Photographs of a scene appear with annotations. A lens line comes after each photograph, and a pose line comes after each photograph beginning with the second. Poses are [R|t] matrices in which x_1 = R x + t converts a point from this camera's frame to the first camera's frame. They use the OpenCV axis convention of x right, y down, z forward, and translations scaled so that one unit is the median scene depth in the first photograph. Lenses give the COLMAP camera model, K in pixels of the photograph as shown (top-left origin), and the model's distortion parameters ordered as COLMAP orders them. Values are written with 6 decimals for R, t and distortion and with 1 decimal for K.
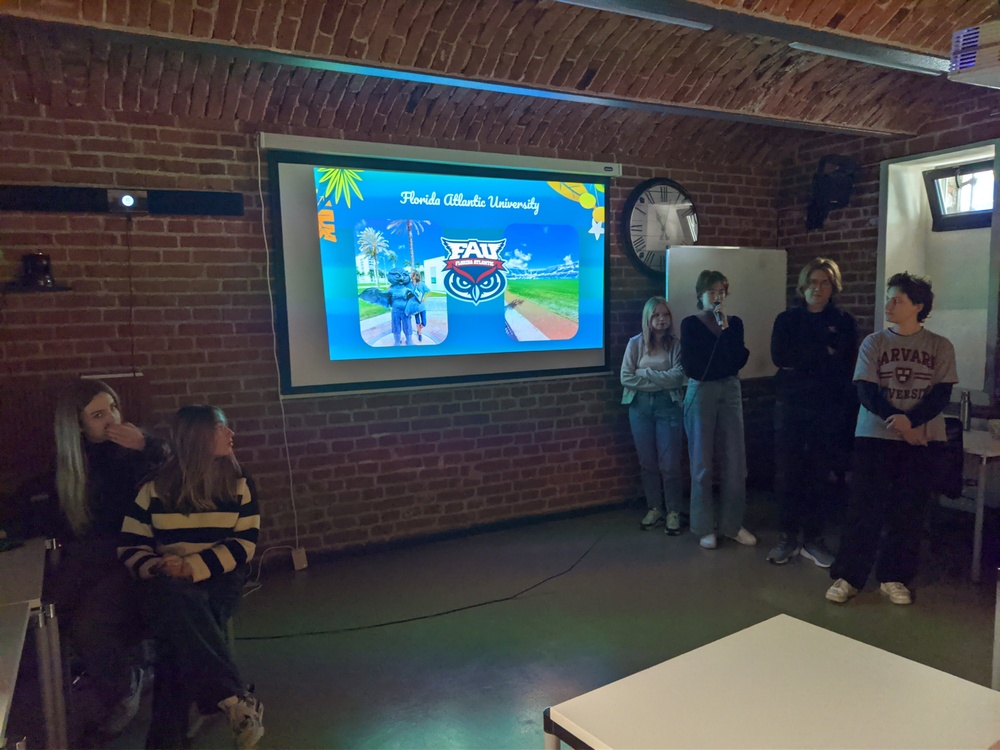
lens RADIAL K [[747.8, 0, 507.0], [0, 747.8, 398.1], [0, 0, 1]] dist [0.019306, -0.052110]
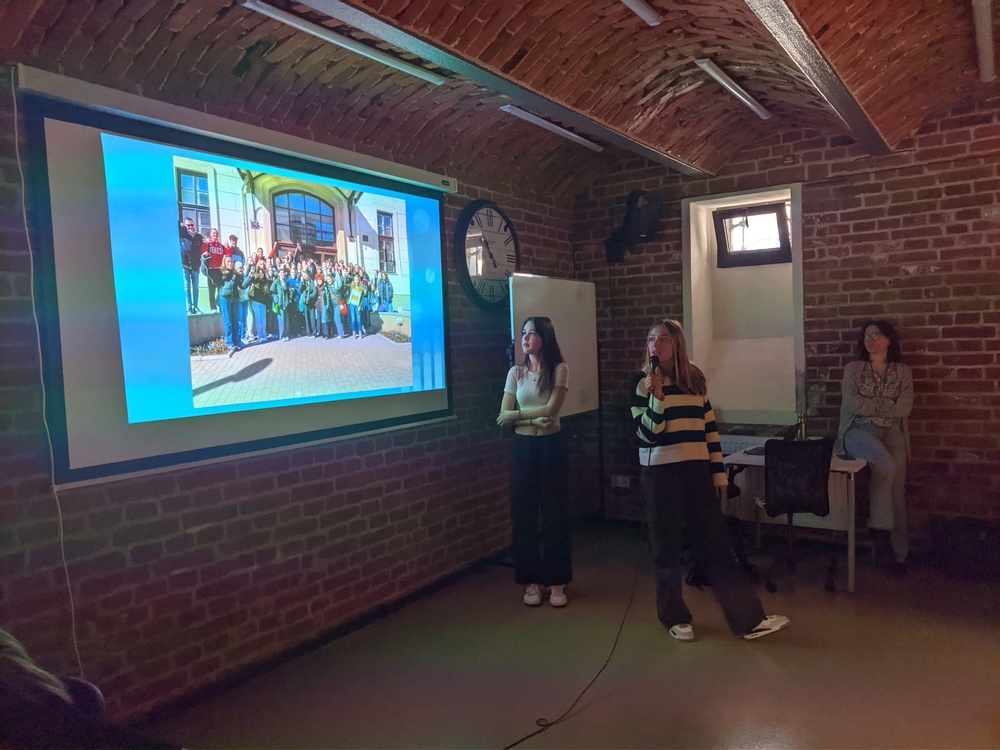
lens RADIAL K [[747.8, 0, 521.9], [0, 747.8, 382.3], [0, 0, 1]] dist [0.019306, -0.052110]
pose [[0.872651, -0.039532, 0.486742, -0.230465], [0.079156, 0.994988, -0.061103, -0.017426], [-0.481887, 0.091850, 0.871406, 0.237185]]
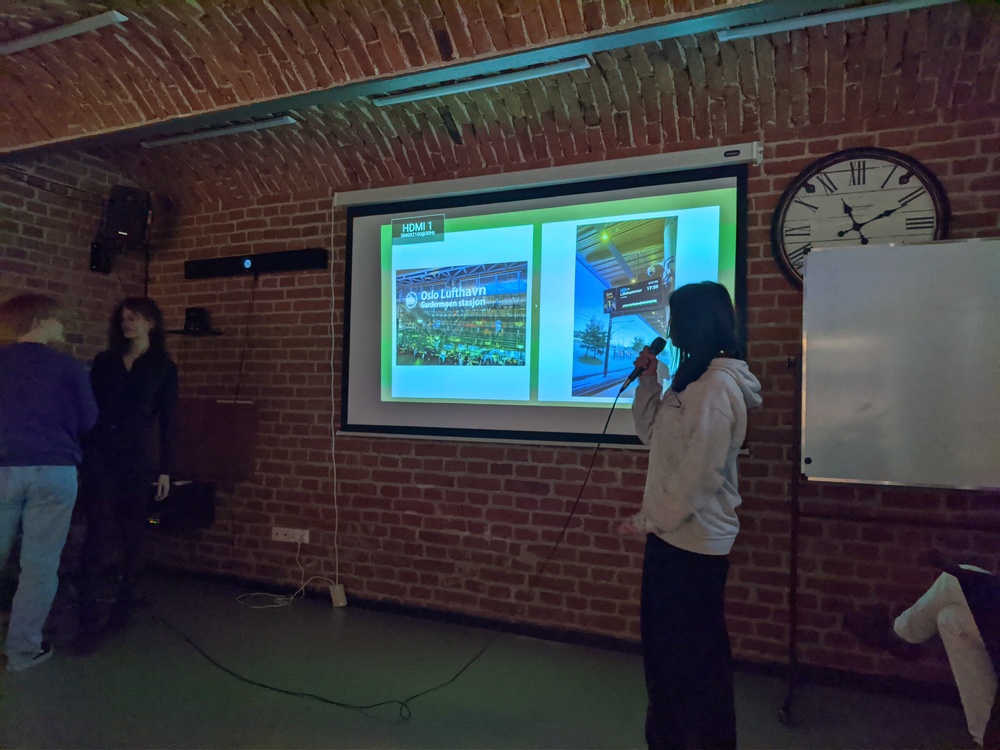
lens RADIAL K [[747.8, 0, 484.5], [0, 747.8, 384.6], [0, 0, 1]] dist [0.019306, -0.052110]
pose [[0.590532, 0.008407, -0.806970, 0.593319], [-0.137716, 0.986328, -0.090504, -0.001370], [0.795177, 0.164578, 0.583617, 0.477200]]
